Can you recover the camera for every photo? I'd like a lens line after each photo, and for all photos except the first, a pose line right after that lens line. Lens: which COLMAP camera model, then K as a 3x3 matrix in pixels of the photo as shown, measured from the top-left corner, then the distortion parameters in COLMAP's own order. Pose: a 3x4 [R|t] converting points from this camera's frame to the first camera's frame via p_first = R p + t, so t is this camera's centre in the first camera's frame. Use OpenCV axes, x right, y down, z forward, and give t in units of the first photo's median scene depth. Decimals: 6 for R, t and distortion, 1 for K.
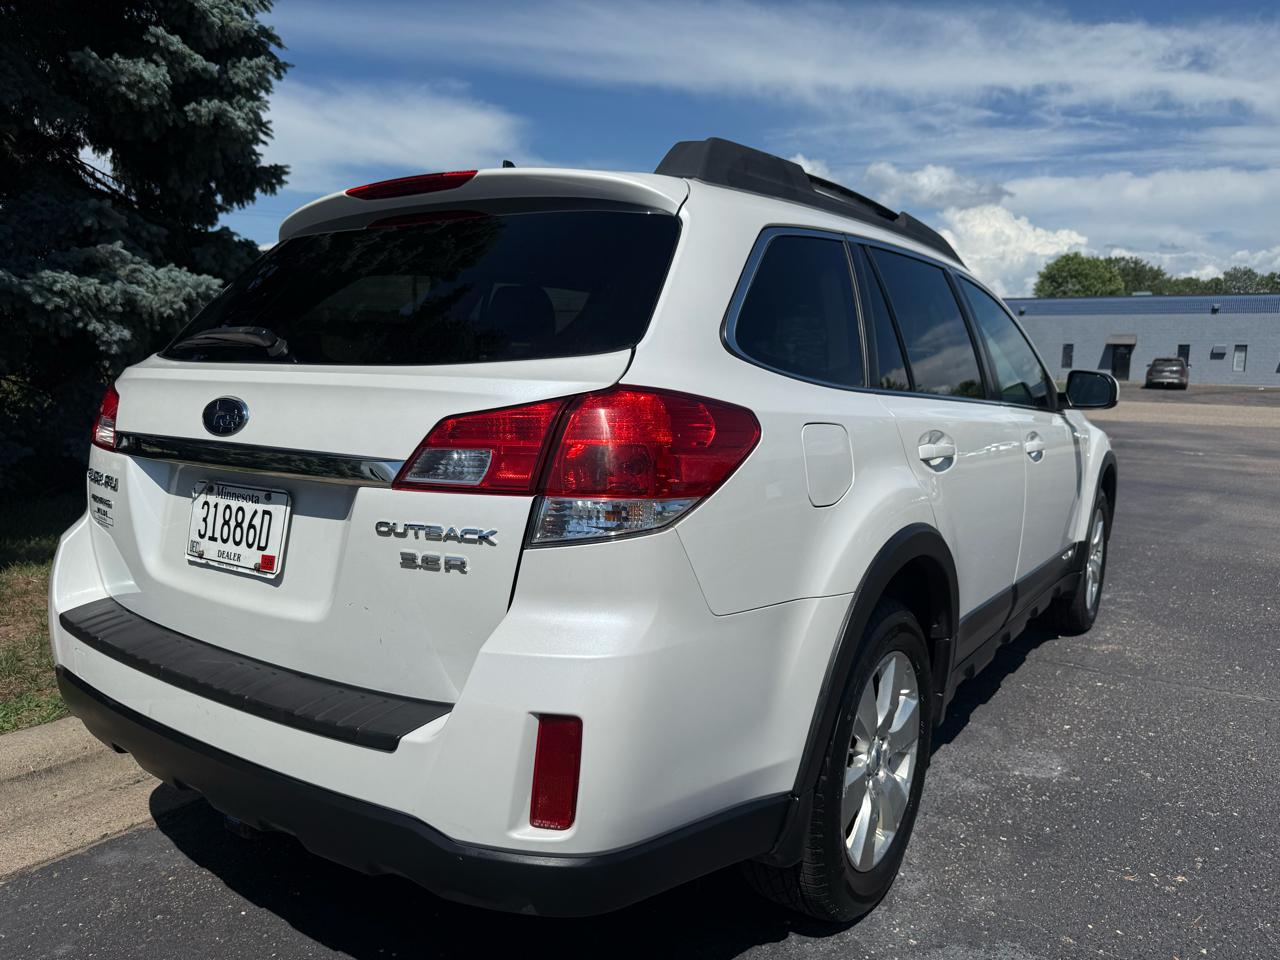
lens RADIAL K [[873.1, 0, 642.3], [0, 873.1, 486.6], [0, 0, 1]] dist [0.004199, -0.004755]
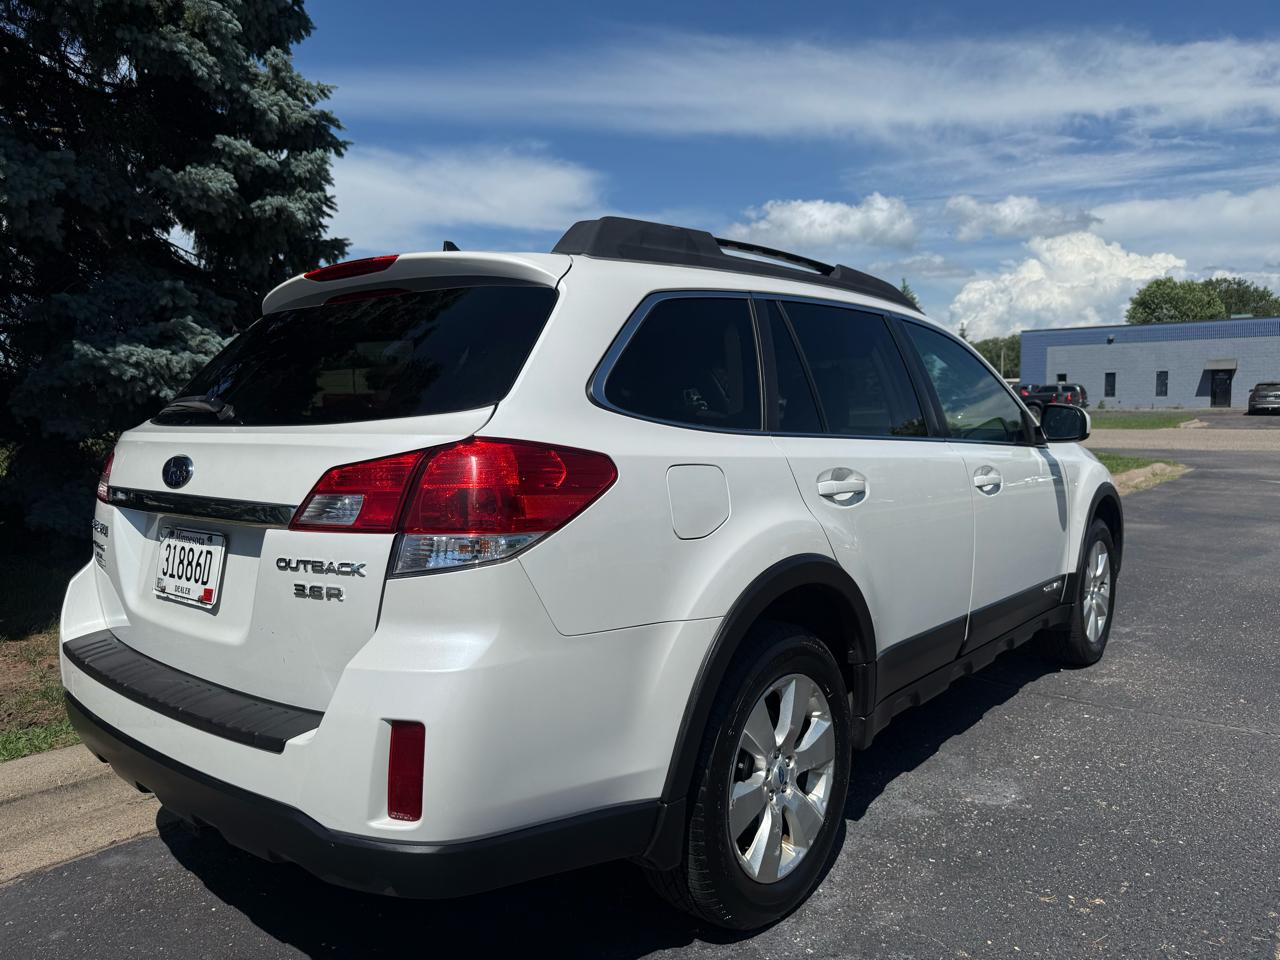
lens RADIAL K [[873.1, 0, 642.3], [0, 873.1, 486.6], [0, 0, 1]] dist [0.004199, -0.004755]
pose [[0.995245, -0.022419, -0.094793, 0.204902], [0.017789, 0.998620, -0.049405, 0.007432], [0.095770, 0.047484, 0.994270, -0.092220]]
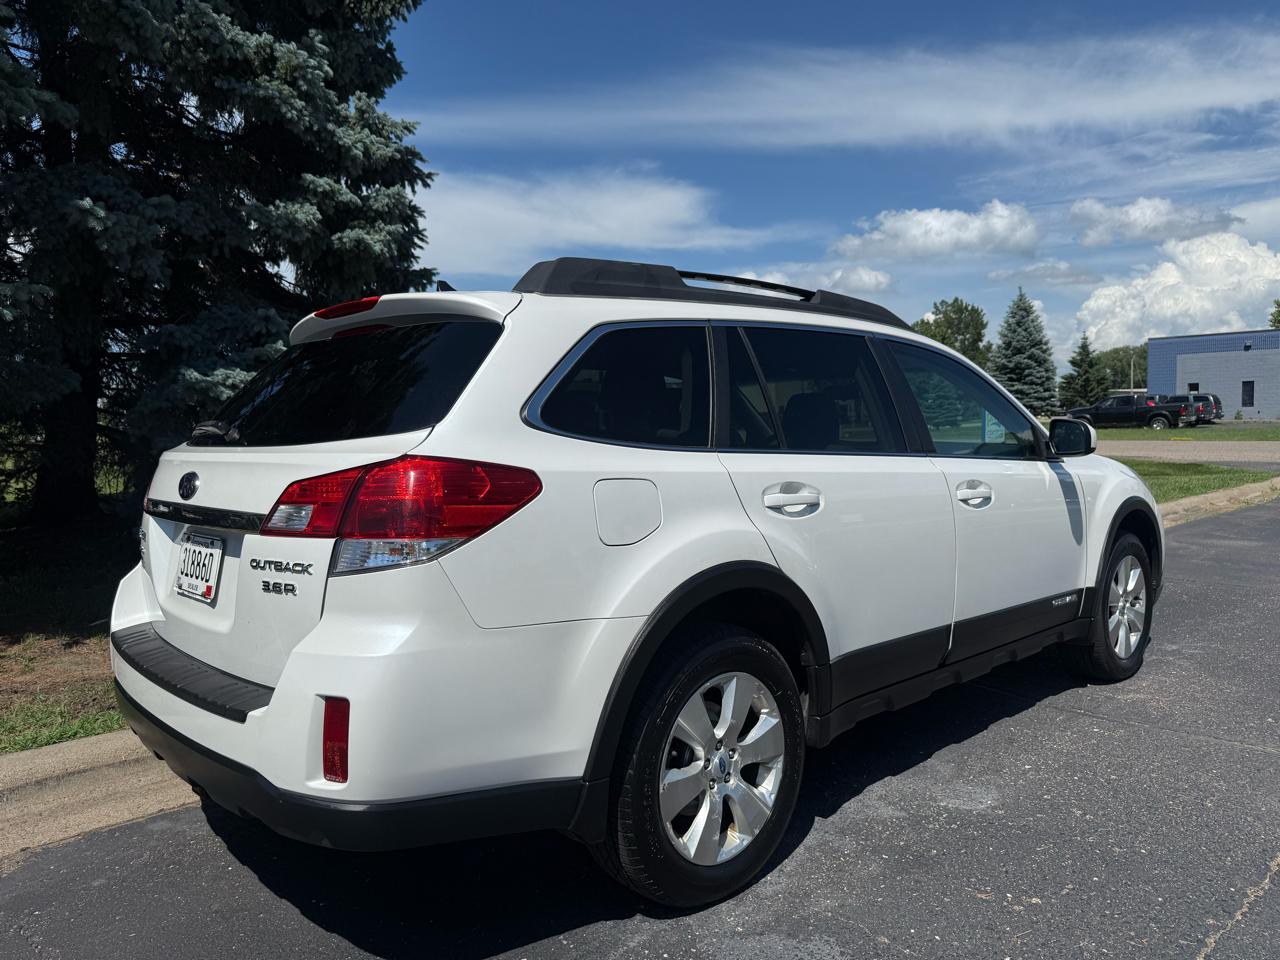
lens RADIAL K [[872.0, 0, 660.8], [0, 872.0, 486.3], [0, 0, 1]] dist [0.010351, -0.009153]
pose [[0.979382, -0.024274, -0.200553, 0.420187], [0.010781, 0.997621, -0.068096, 0.018368], [0.201729, 0.064530, 0.977313, -0.163492]]
